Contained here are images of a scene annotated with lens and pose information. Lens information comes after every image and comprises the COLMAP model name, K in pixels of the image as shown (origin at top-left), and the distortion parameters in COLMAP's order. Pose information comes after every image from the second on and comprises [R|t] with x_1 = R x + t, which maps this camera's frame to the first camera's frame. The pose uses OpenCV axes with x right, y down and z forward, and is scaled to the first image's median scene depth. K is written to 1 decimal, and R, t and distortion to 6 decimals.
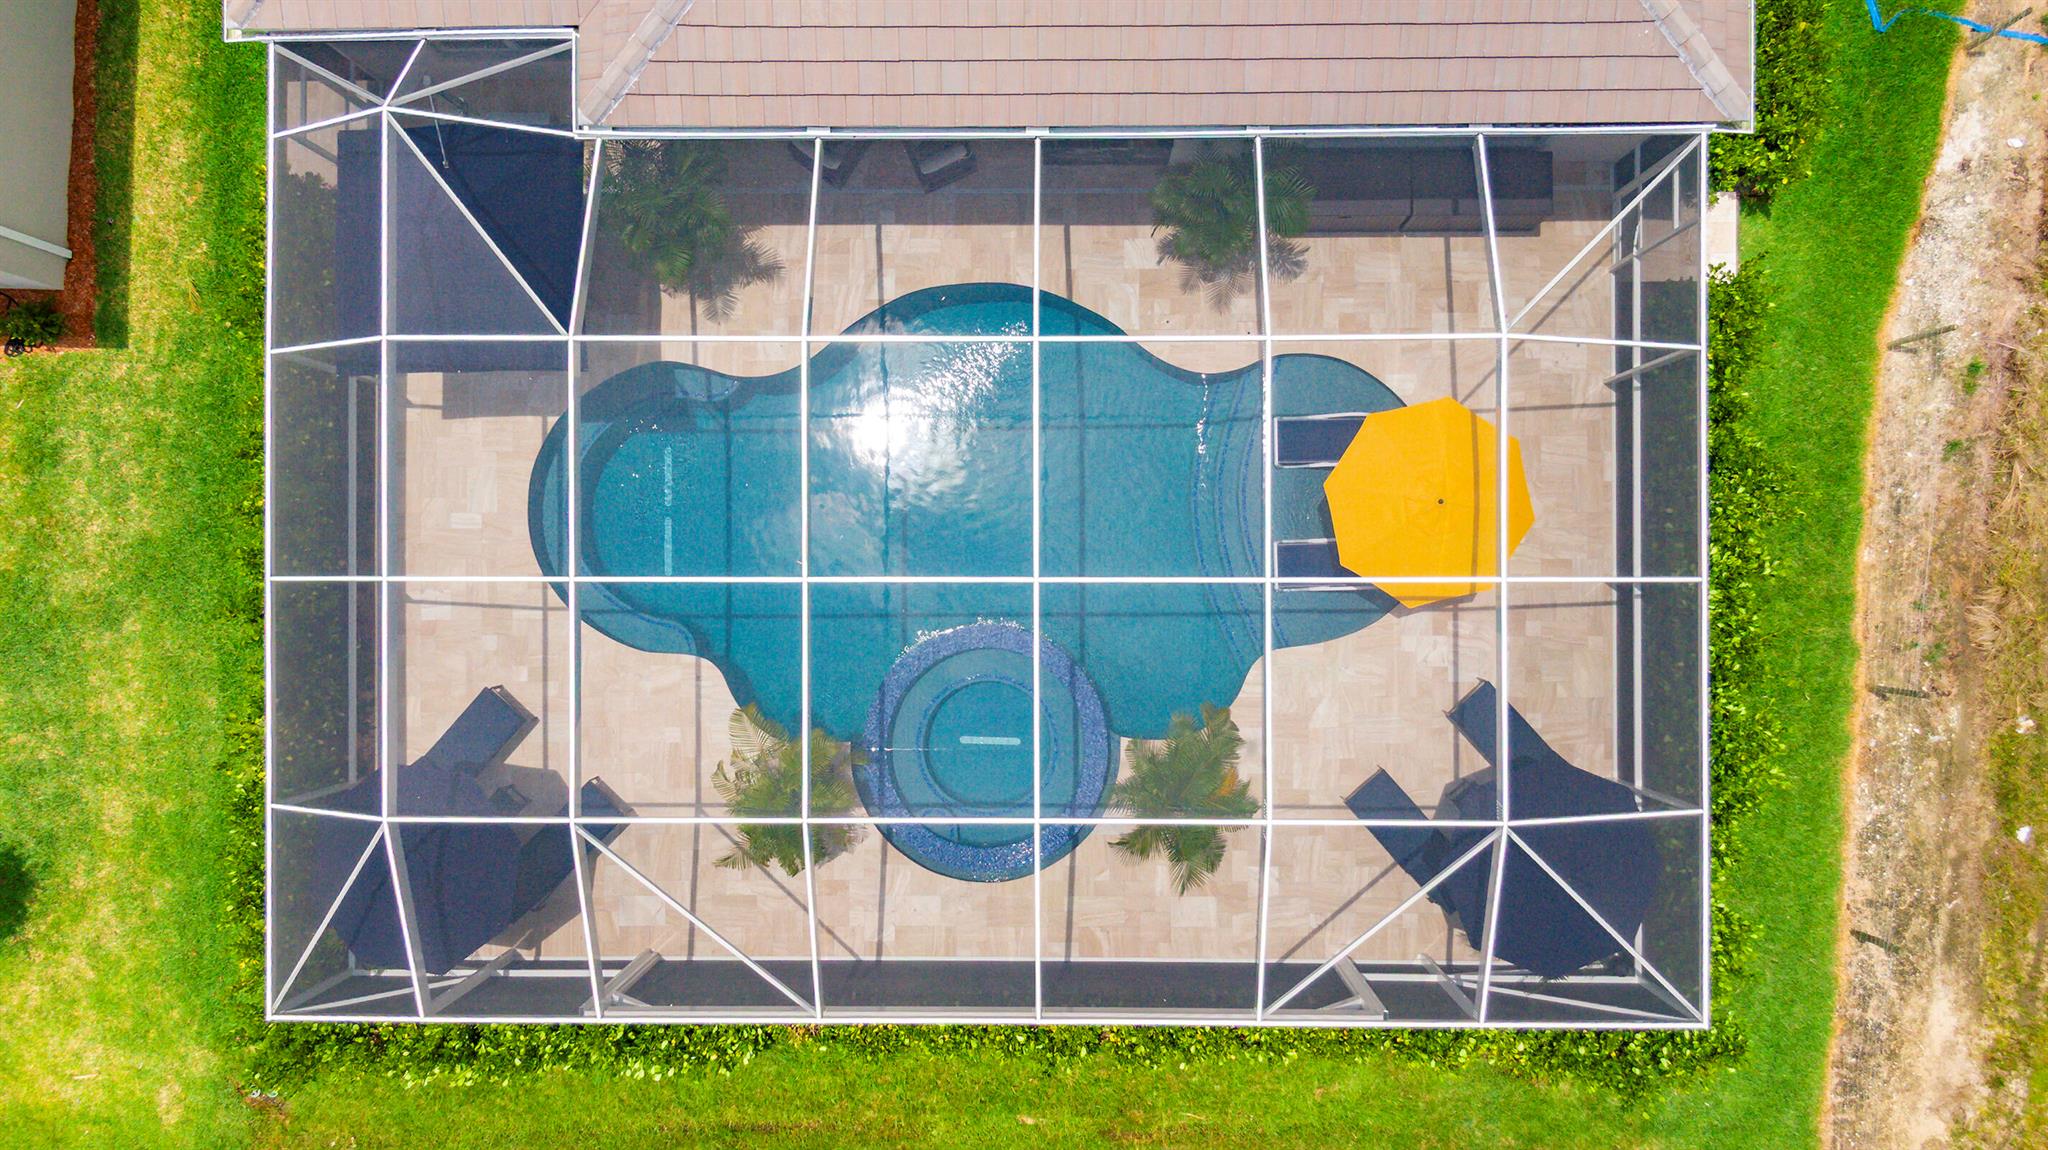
lens RADIAL K [[1369.5, 0, 1024.0], [0, 1369.5, 575.0], [0, 0, 1]] dist [0.001043, -0.001194]
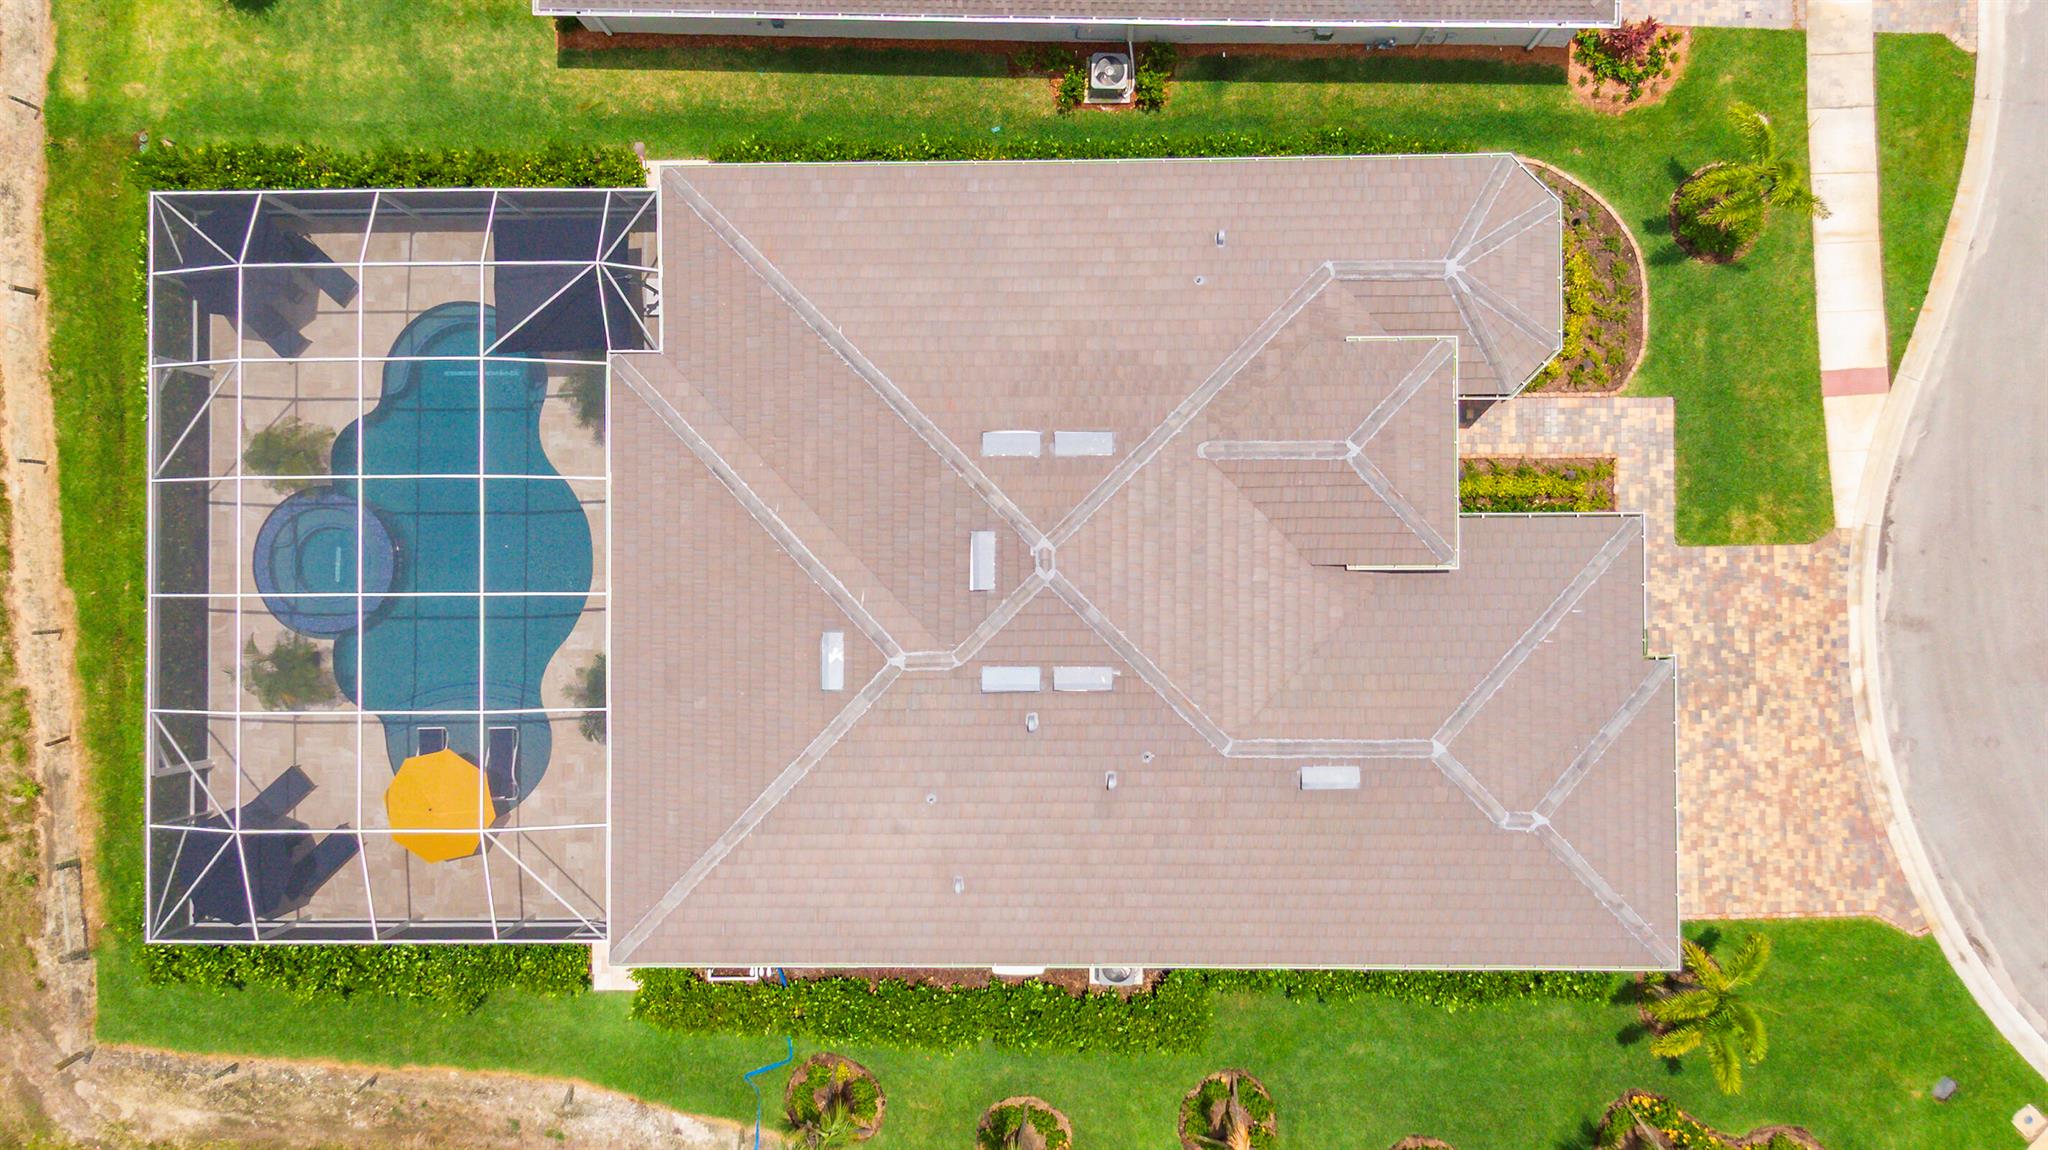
lens RADIAL K [[1609.1, 0, 1024.0], [0, 1609.1, 575.0], [0, 0, 1]] dist [0.005568, -0.013996]
pose [[0.005001, 0.999982, 0.003353, -0.015637], [-0.999618, 0.004908, 0.027214, -0.791106], [0.027197, -0.003488, 0.999624, -1.003433]]
